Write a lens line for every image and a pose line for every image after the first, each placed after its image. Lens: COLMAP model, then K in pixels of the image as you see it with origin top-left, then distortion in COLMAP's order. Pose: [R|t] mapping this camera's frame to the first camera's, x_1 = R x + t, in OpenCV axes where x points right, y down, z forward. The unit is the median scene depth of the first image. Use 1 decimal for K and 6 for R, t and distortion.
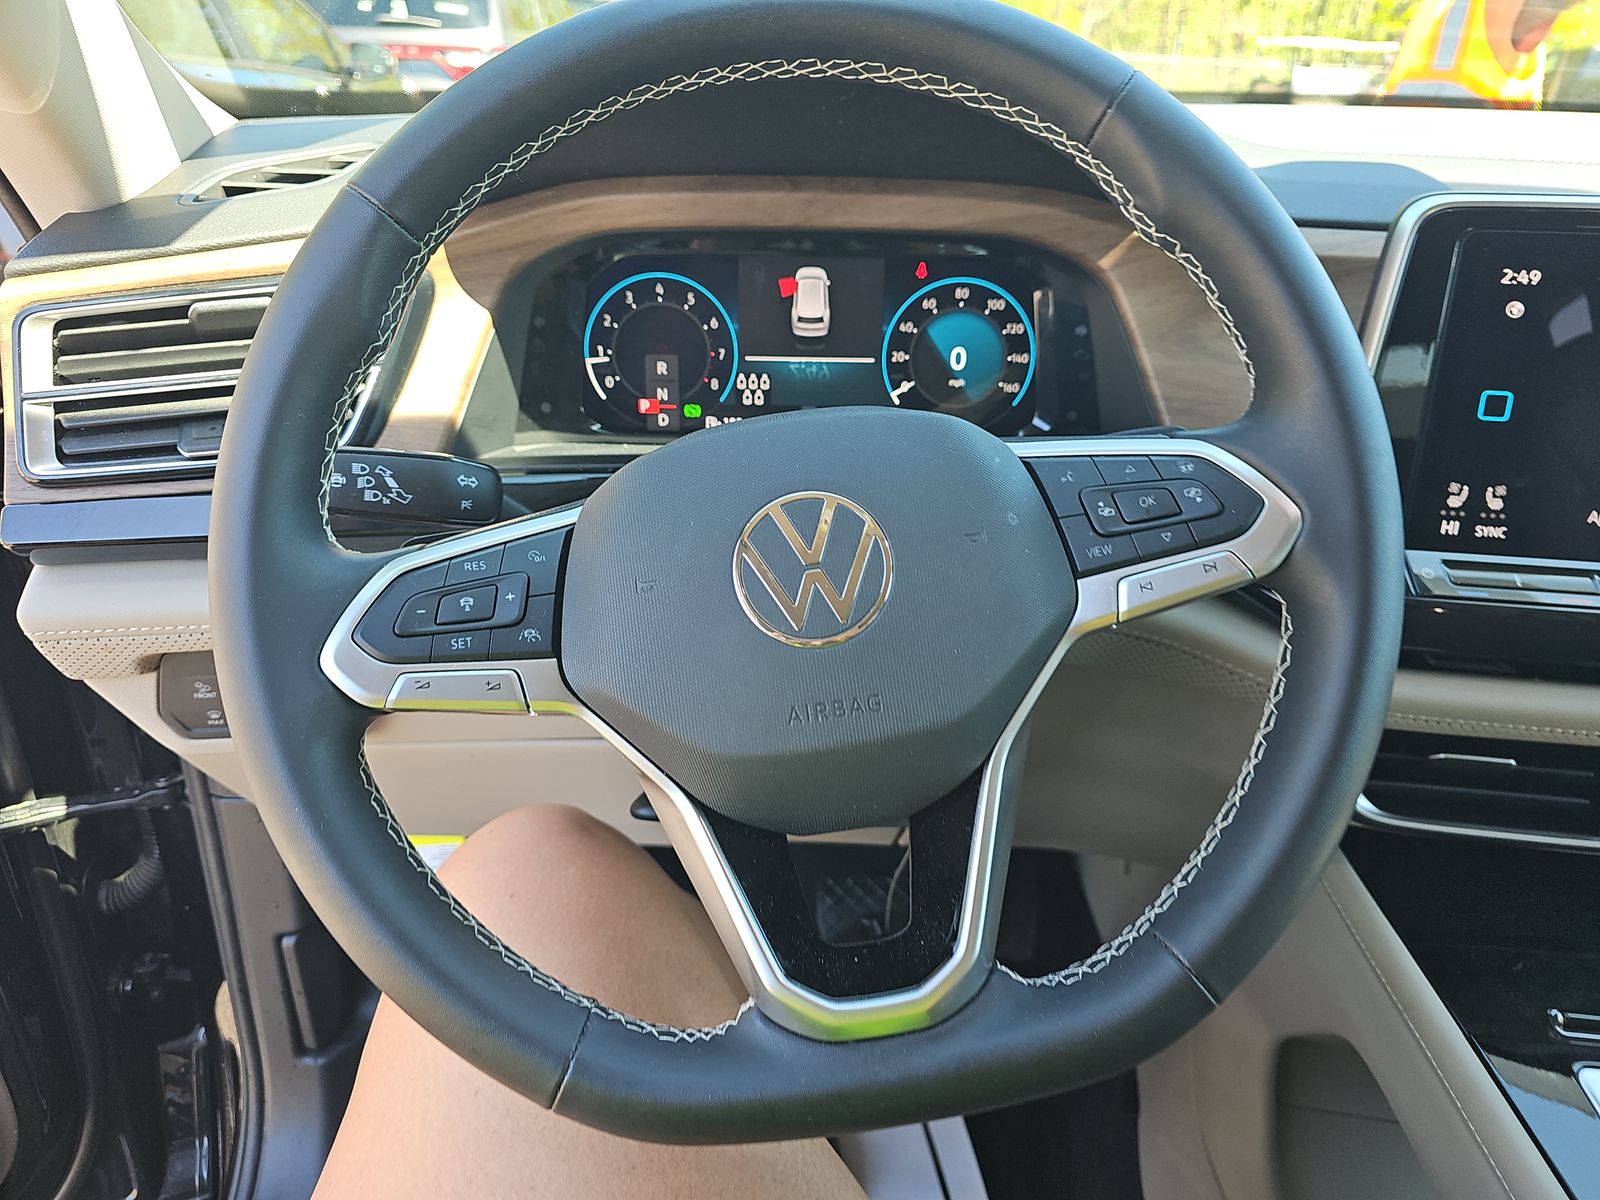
lens RADIAL K [[1075.5, 0, 800.0], [0, 1075.5, 600.0], [0, 0, 1]] dist [0.058524, -0.124890]
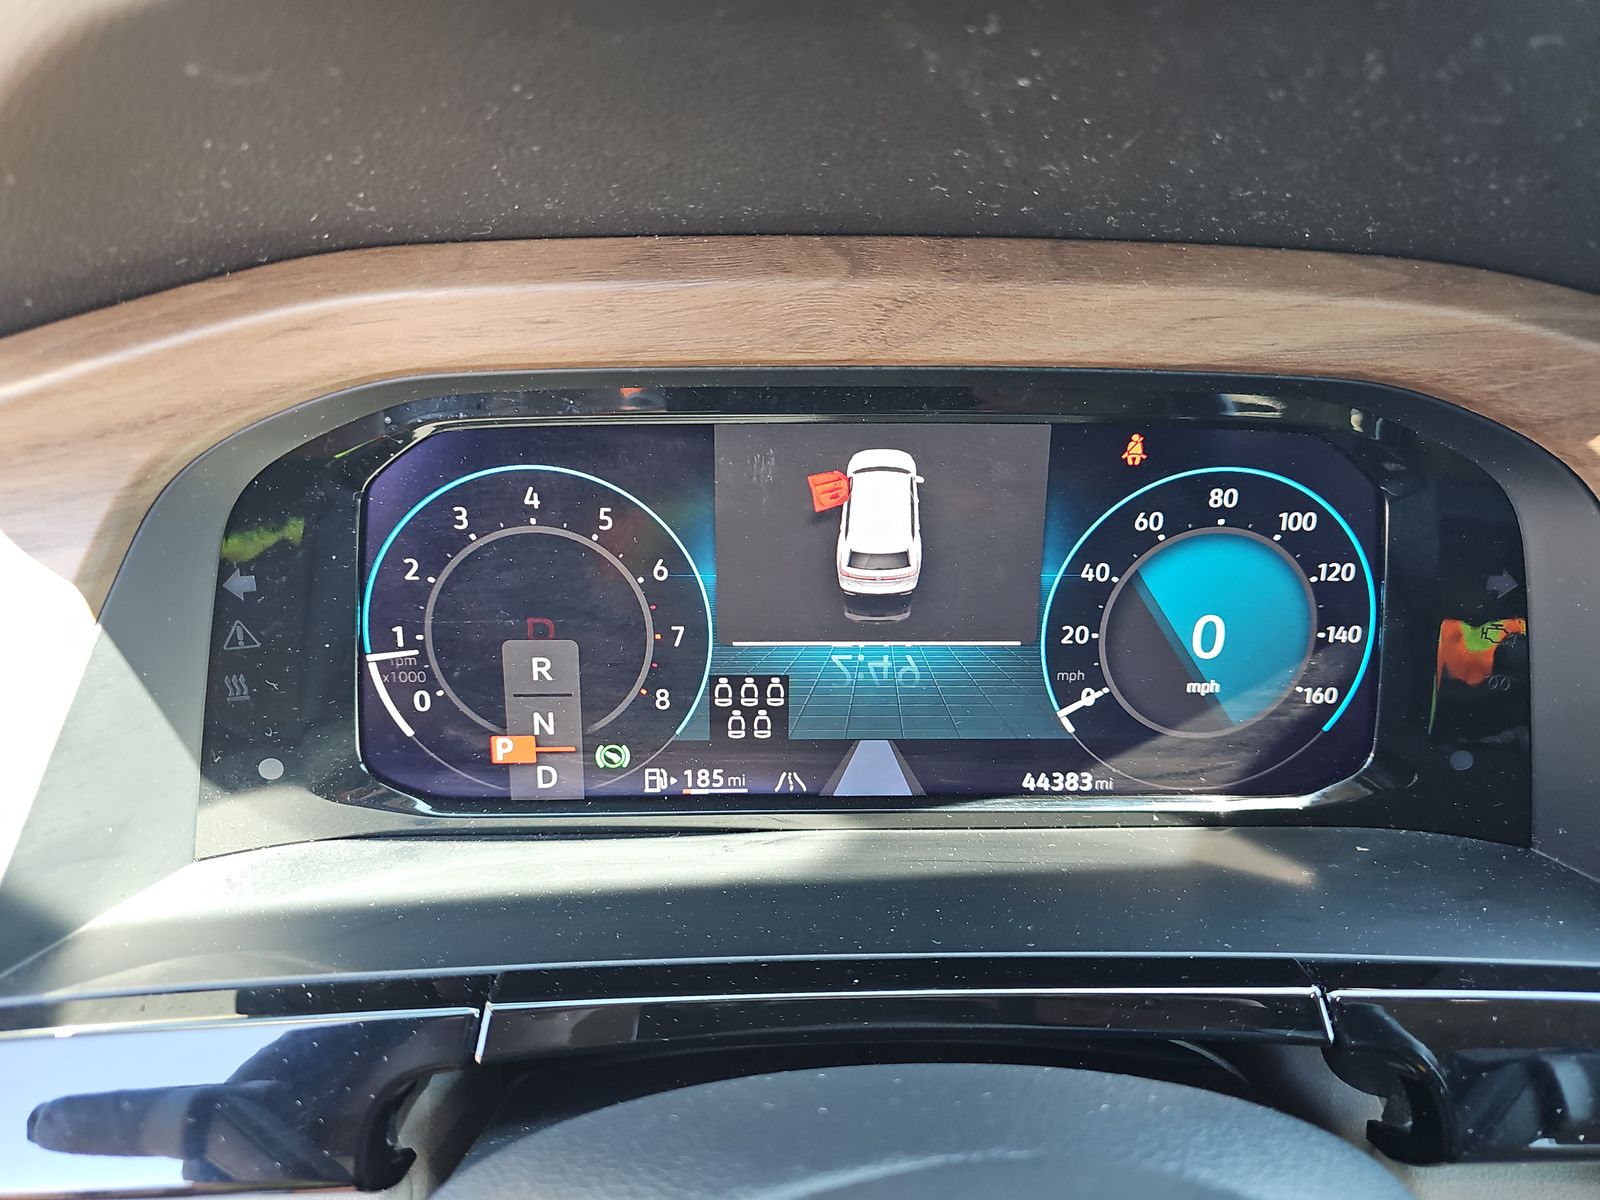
lens RADIAL K [[1075.5, 0, 800.0], [0, 1075.5, 600.0], [0, 0, 1]] dist [0.058524, -0.124890]
pose [[0.999561, -0.015660, 0.025160, -0.033809], [0.017249, 0.997787, -0.064220, -0.216206], [-0.024099, 0.064626, 0.997619, 0.564808]]
